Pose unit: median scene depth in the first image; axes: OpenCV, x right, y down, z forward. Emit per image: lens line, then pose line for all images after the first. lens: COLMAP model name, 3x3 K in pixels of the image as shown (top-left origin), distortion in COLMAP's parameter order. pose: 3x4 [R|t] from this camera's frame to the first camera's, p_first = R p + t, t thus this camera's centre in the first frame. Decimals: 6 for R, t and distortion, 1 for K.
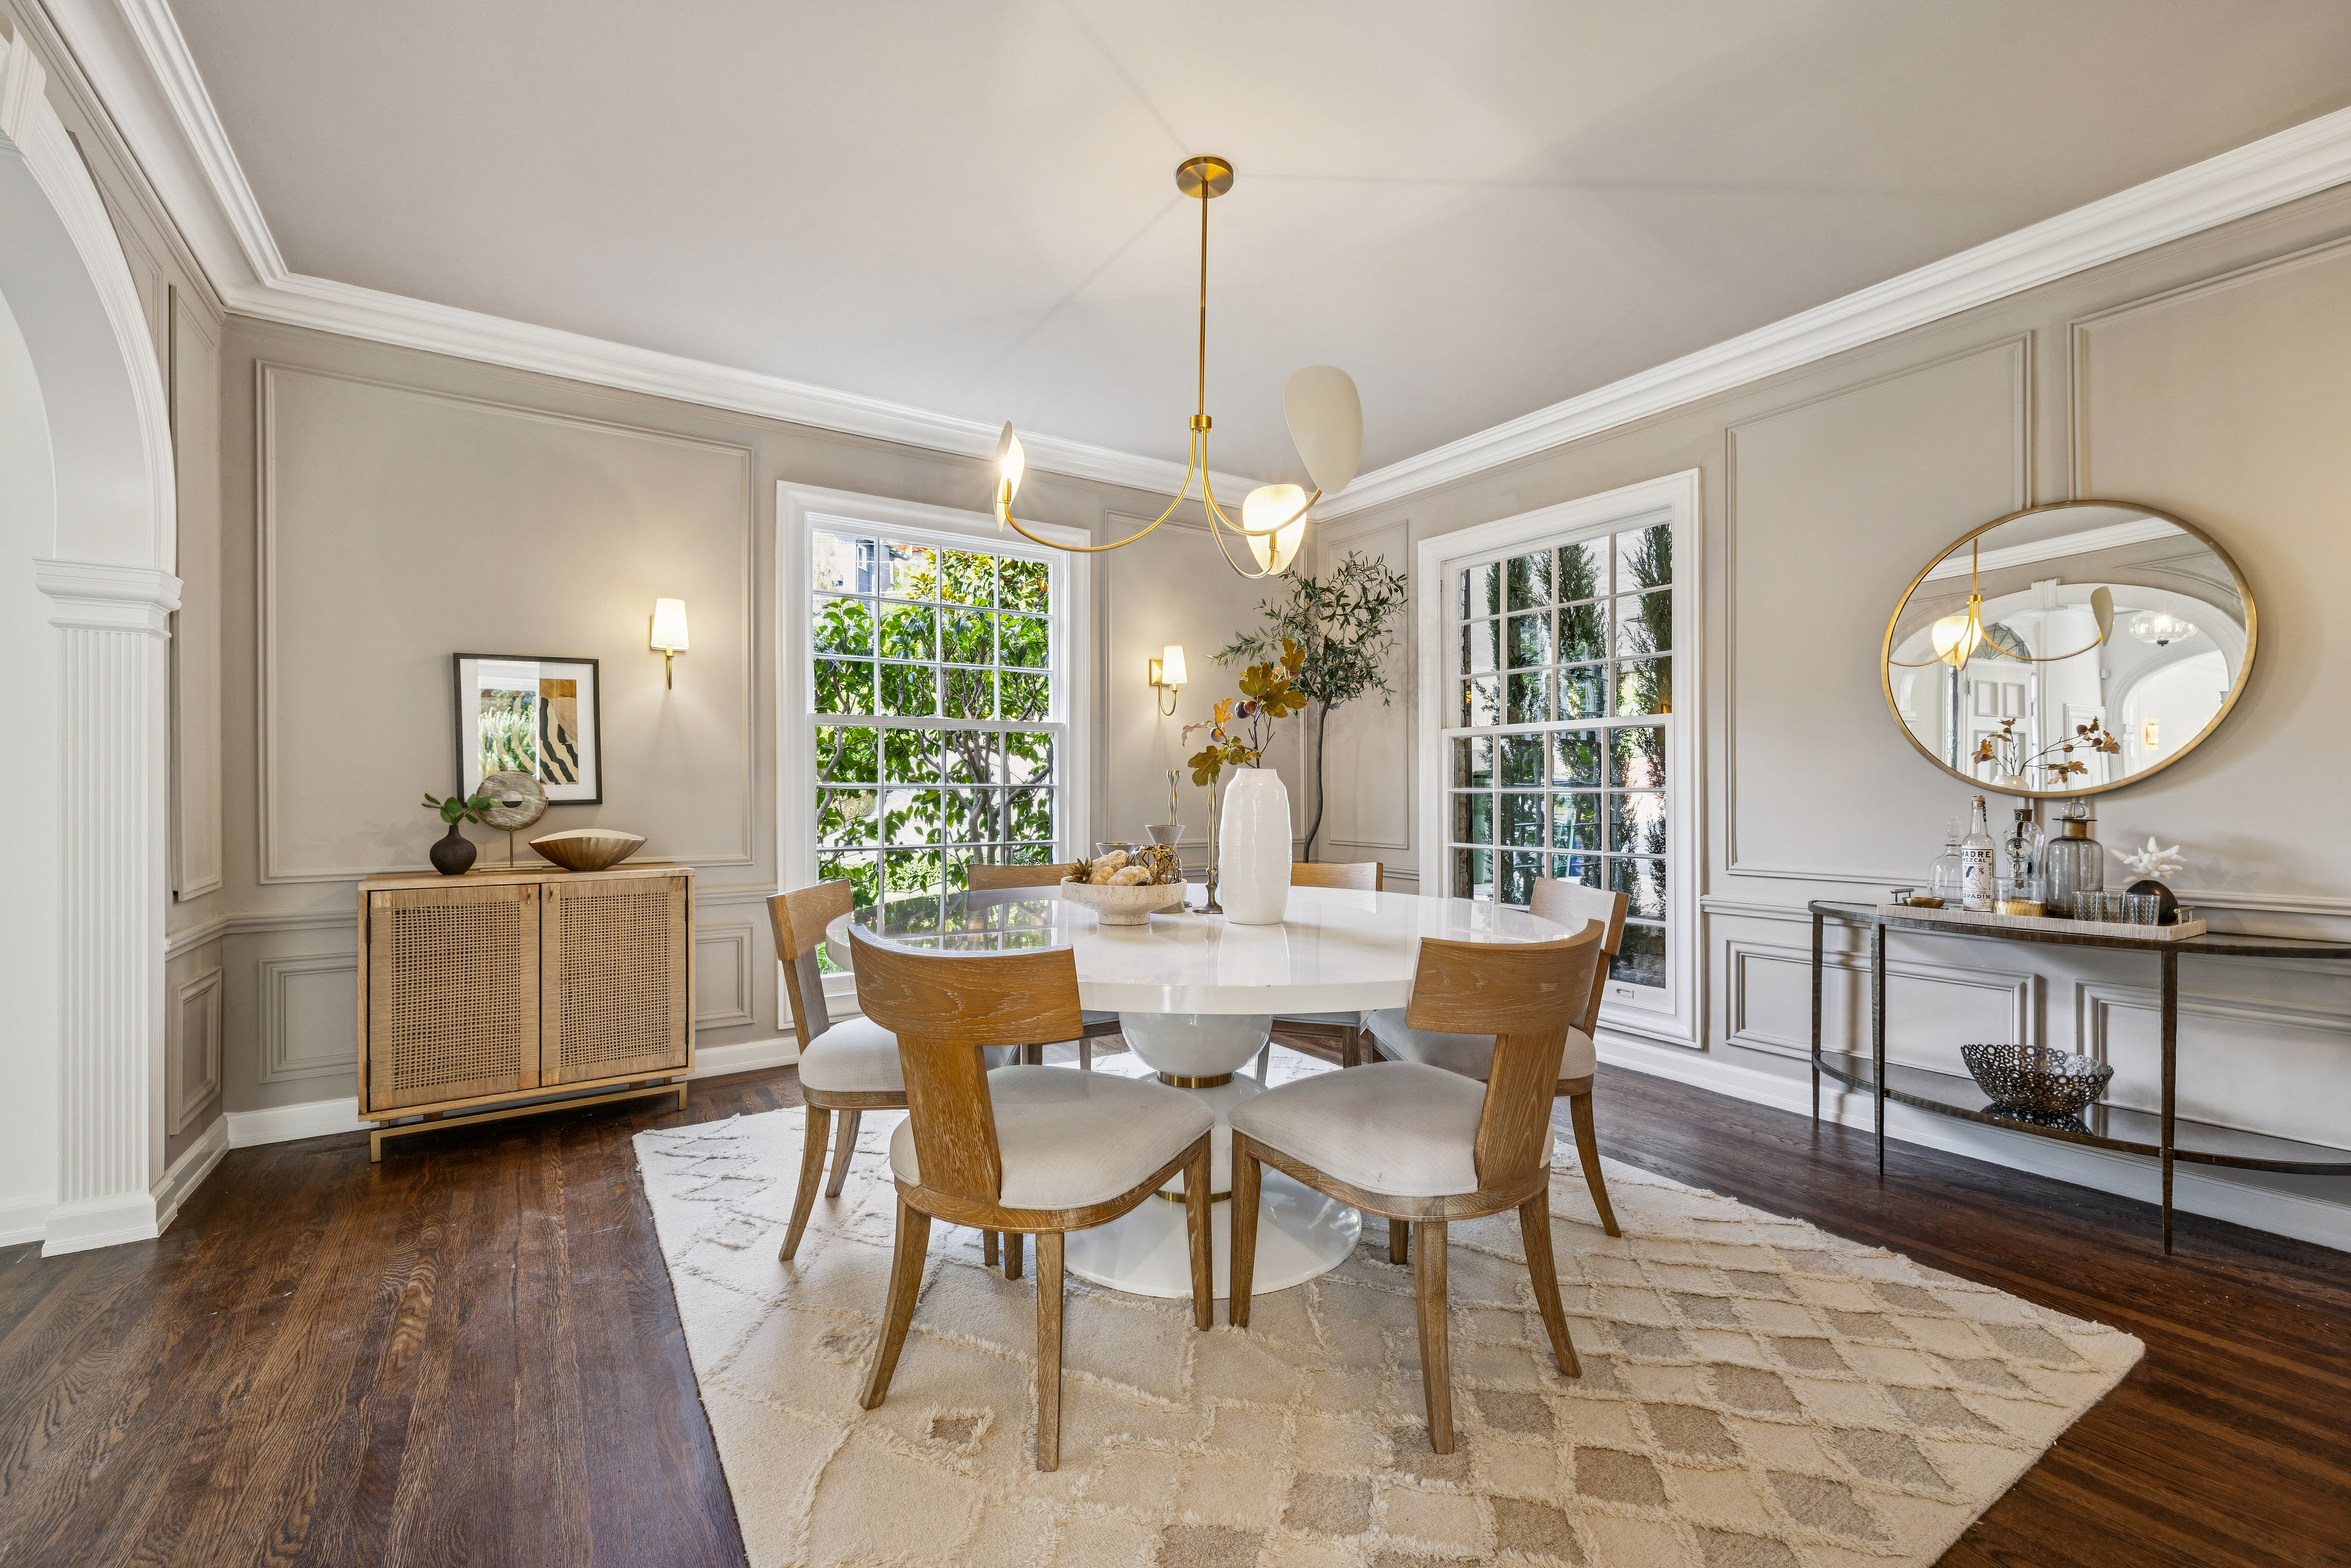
lens RADIAL K [[993.4, 0, 1175.5], [0, 993.4, 784.0], [0, 0, 1]] dist [0.002154, 0.000460]
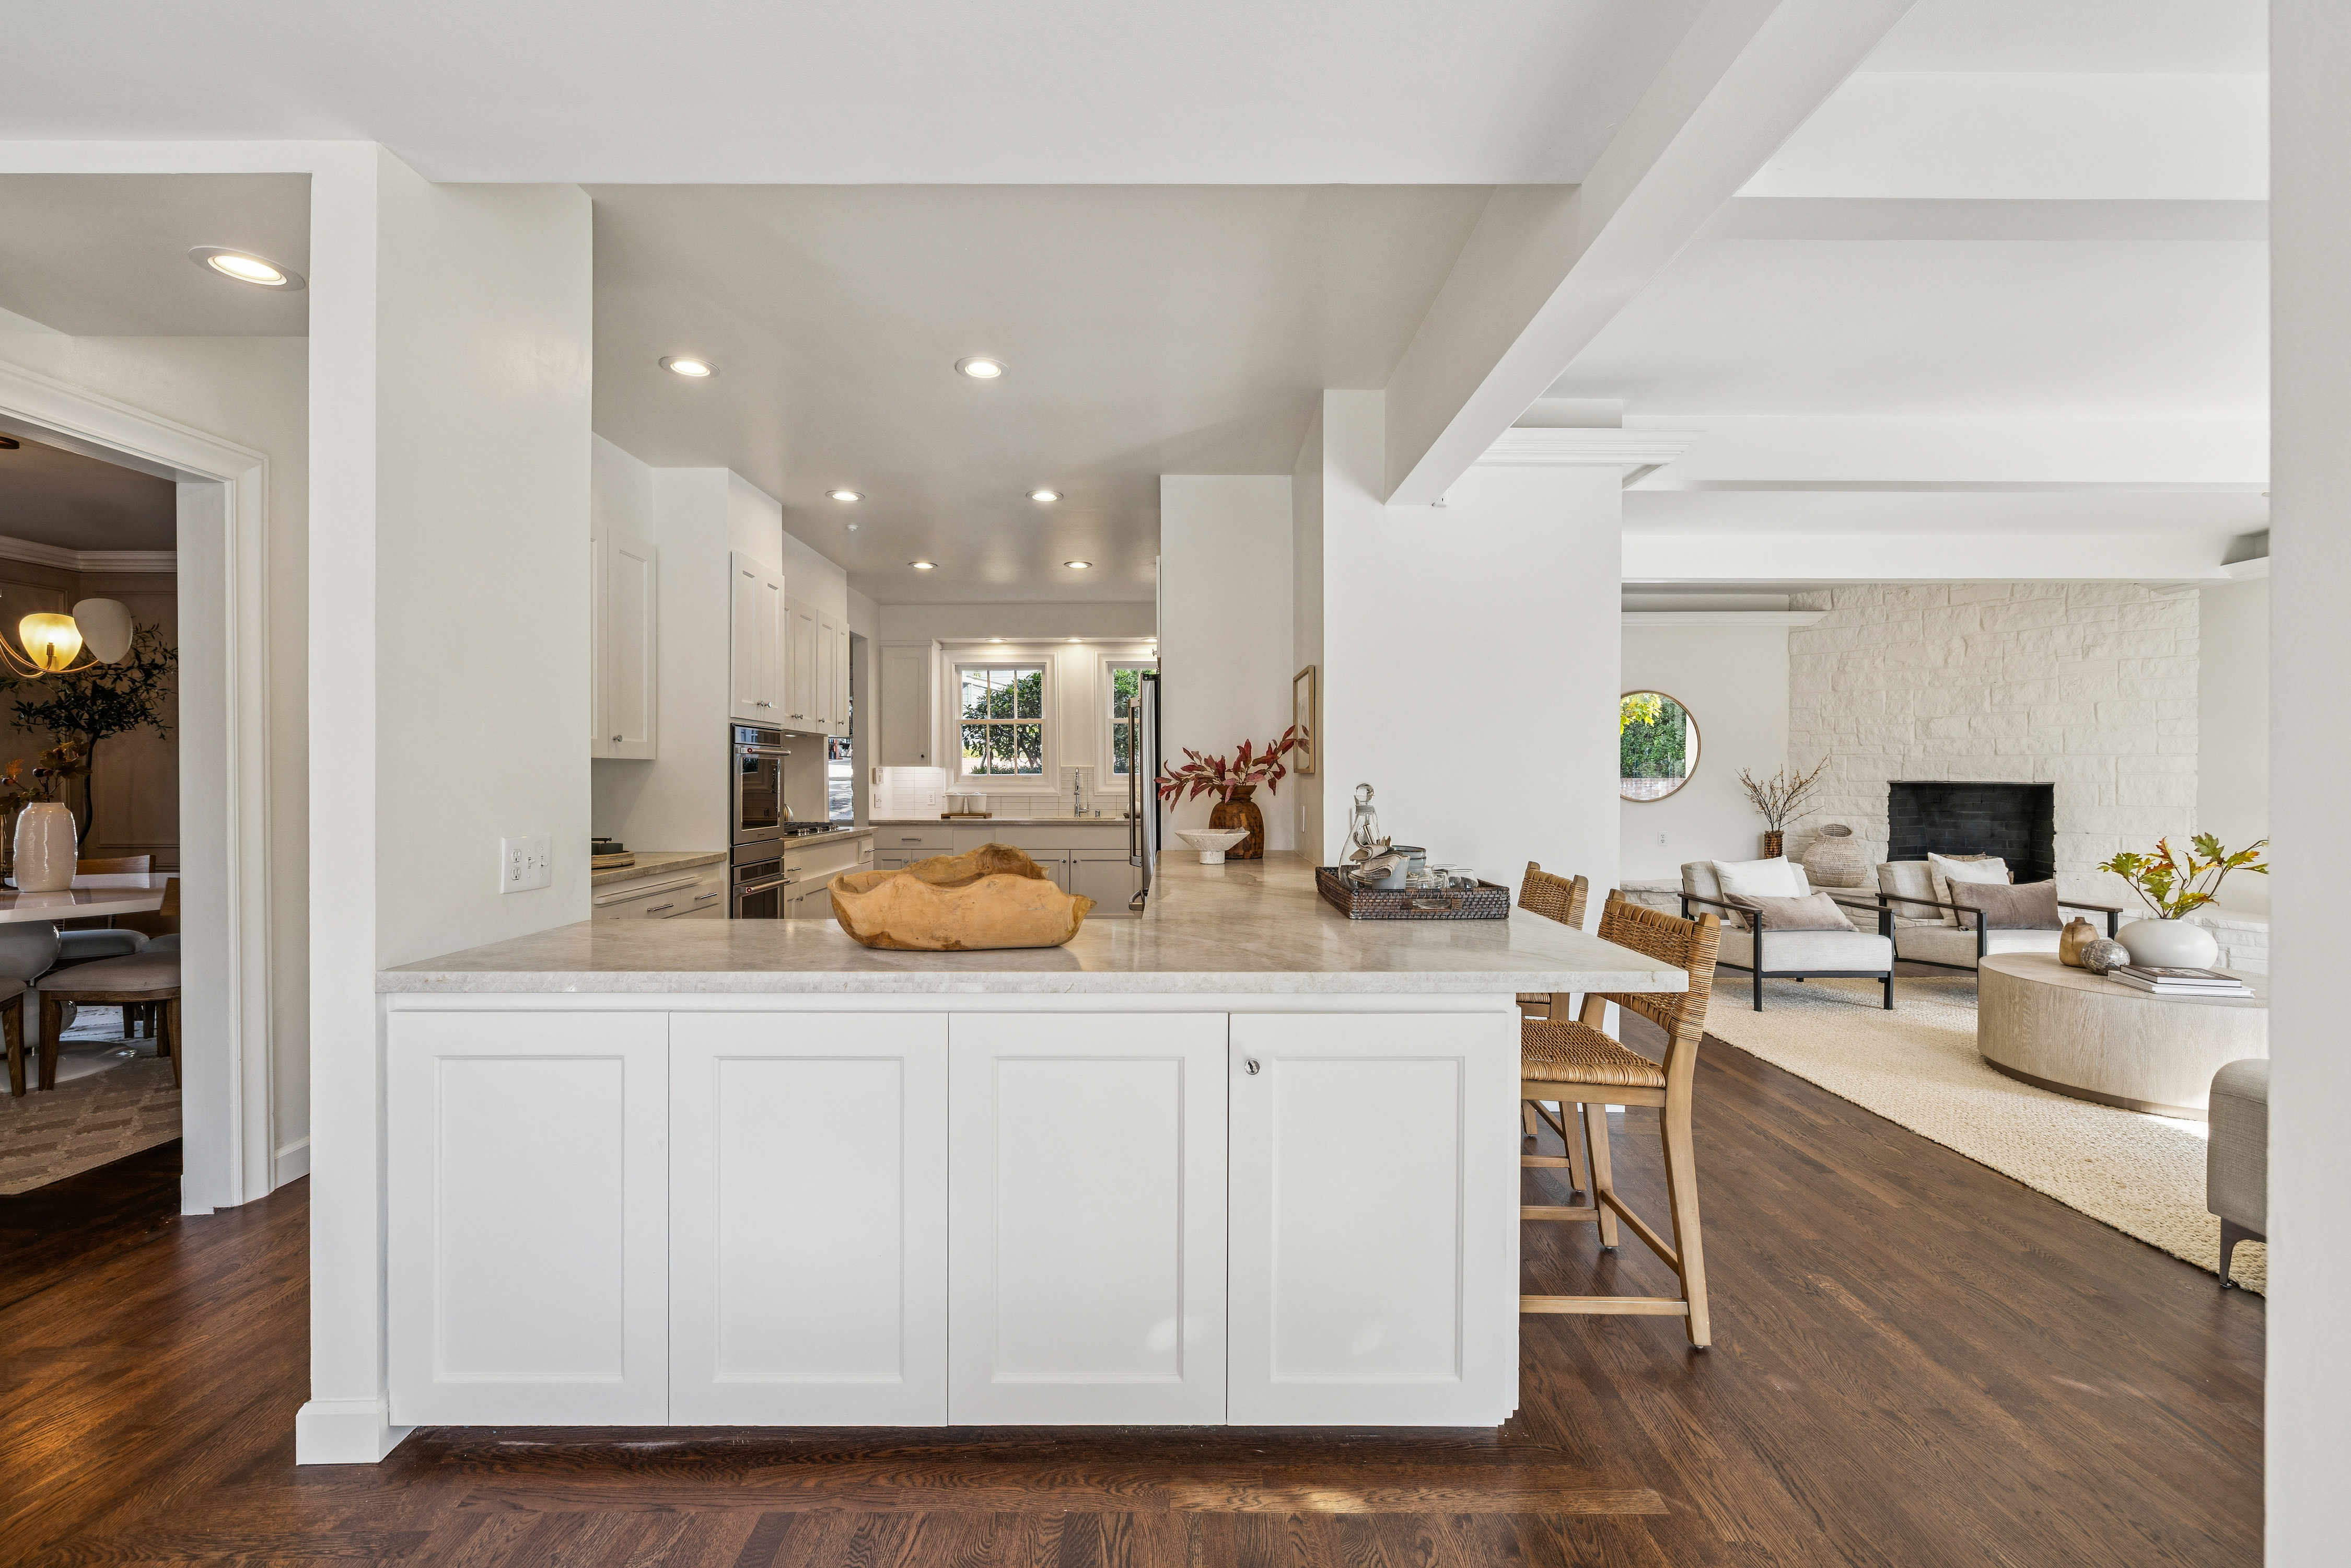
lens RADIAL K [[993.4, 0, 1175.5], [0, 993.4, 784.0], [0, 0, 1]] dist [0.002154, 0.000460]
pose [[0.550479, -0.007911, 0.834811, -0.164359], [-0.004403, 0.999914, 0.012378, -0.045514], [-0.834837, -0.010490, 0.550397, -0.920156]]
